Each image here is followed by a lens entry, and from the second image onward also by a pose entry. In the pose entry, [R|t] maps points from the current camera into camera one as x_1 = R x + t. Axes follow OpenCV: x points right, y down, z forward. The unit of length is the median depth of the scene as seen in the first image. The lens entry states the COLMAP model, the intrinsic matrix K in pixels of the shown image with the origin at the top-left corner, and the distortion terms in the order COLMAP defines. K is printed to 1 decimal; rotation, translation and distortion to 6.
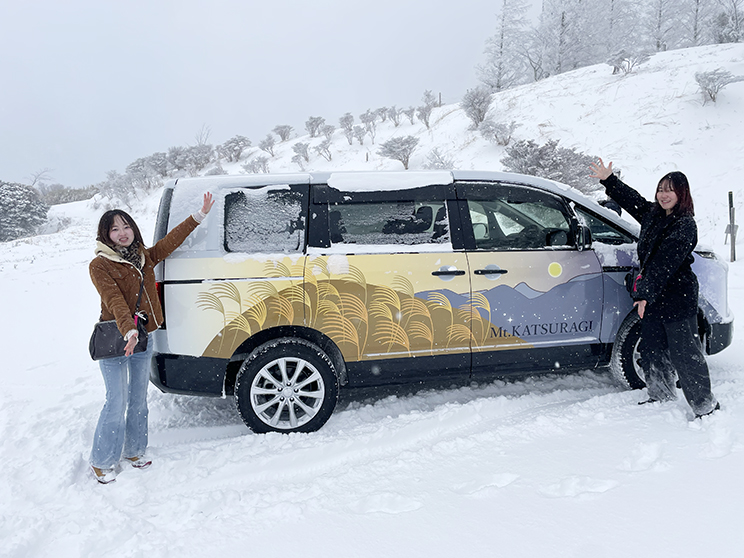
lens RADIAL K [[547.4, 0, 372.0], [0, 547.4, 279.0], [0, 0, 1]] dist [0.004703, 0.002207]
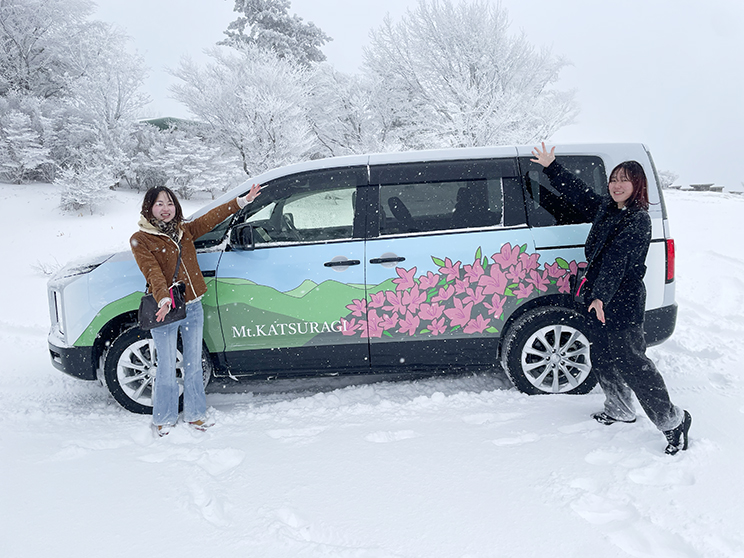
lens RADIAL K [[547.4, 0, 372.0], [0, 547.4, 279.0], [0, 0, 1]] dist [0.004703, 0.002207]
pose [[0.983304, 0.051937, -0.174403, 0.295111], [-0.045279, 0.998093, 0.041944, -0.018356], [0.176249, -0.033347, 0.983781, 0.034261]]
